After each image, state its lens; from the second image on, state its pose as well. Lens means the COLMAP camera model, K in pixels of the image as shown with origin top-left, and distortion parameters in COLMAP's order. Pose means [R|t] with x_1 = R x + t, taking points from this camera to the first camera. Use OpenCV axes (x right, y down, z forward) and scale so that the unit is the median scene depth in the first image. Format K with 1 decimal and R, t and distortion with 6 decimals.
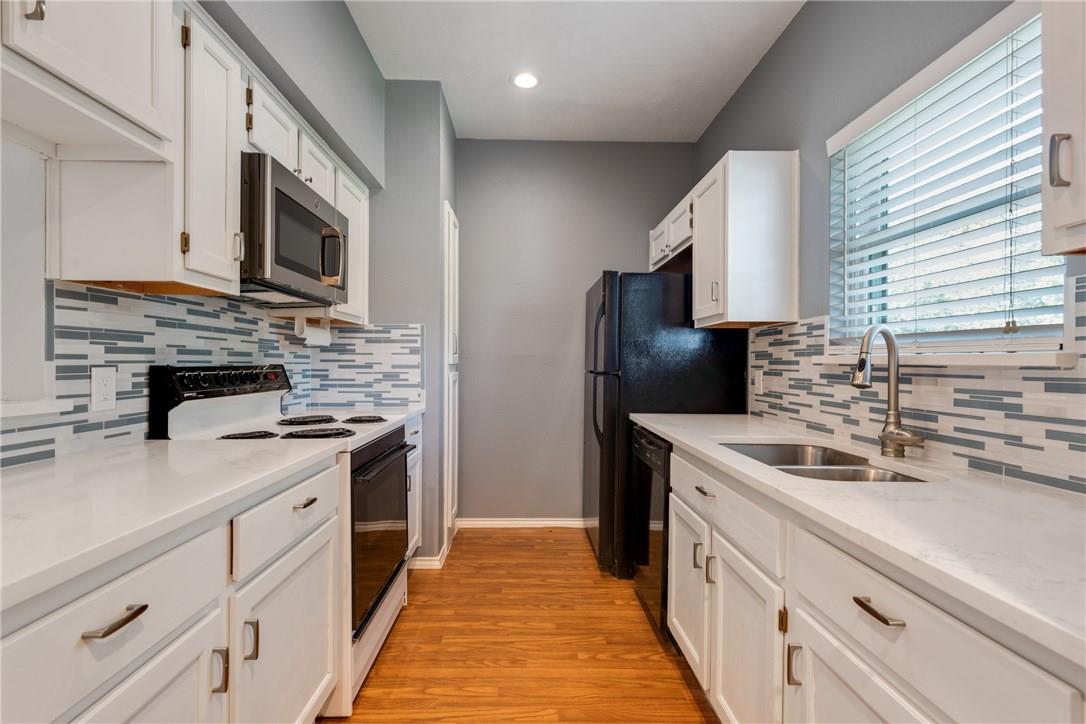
lens RADIAL K [[505.6, 0, 533.6], [0, 505.6, 362.8], [0, 0, 1]] dist [-0.000515, -0.000746]
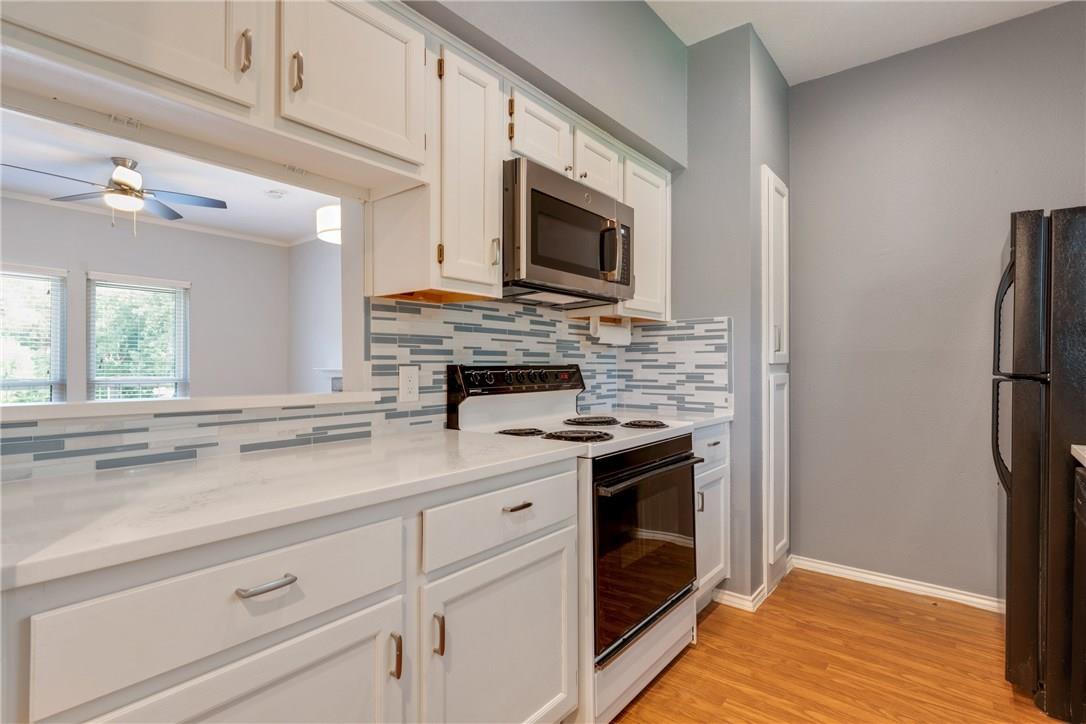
lens RADIAL K [[527.1, 0, 542.0], [0, 527.1, 361.9], [0, 0, 1]] dist [0.009735, -0.003386]
pose [[0.770498, -0.007221, -0.637401, 0.137982], [0.003900, 0.999971, -0.006614, 0.005645], [0.637430, 0.002610, 0.770504, 0.156786]]
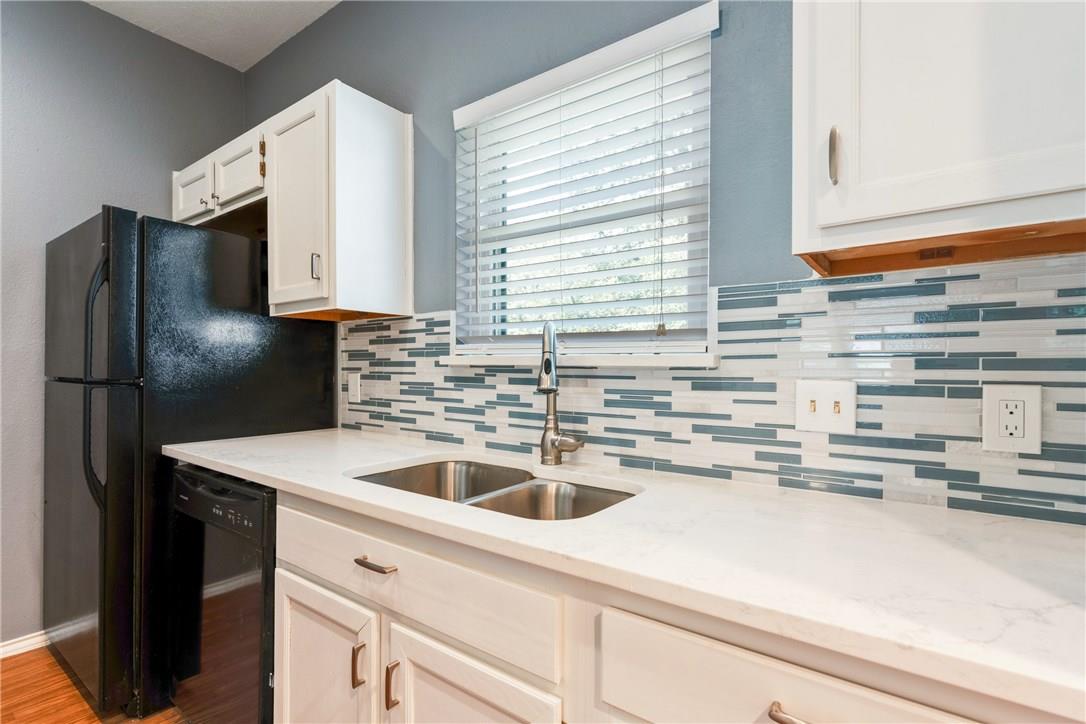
lens RADIAL K [[505.6, 0, 548.1], [0, 505.6, 371.4], [0, 0, 1]] dist [-0.000515, -0.000746]
pose [[0.600890, -0.010016, 0.799269, -0.026627], [-0.000155, 0.999920, 0.012647, 0.001552], [-0.799332, -0.007724, 0.600840, 0.314934]]
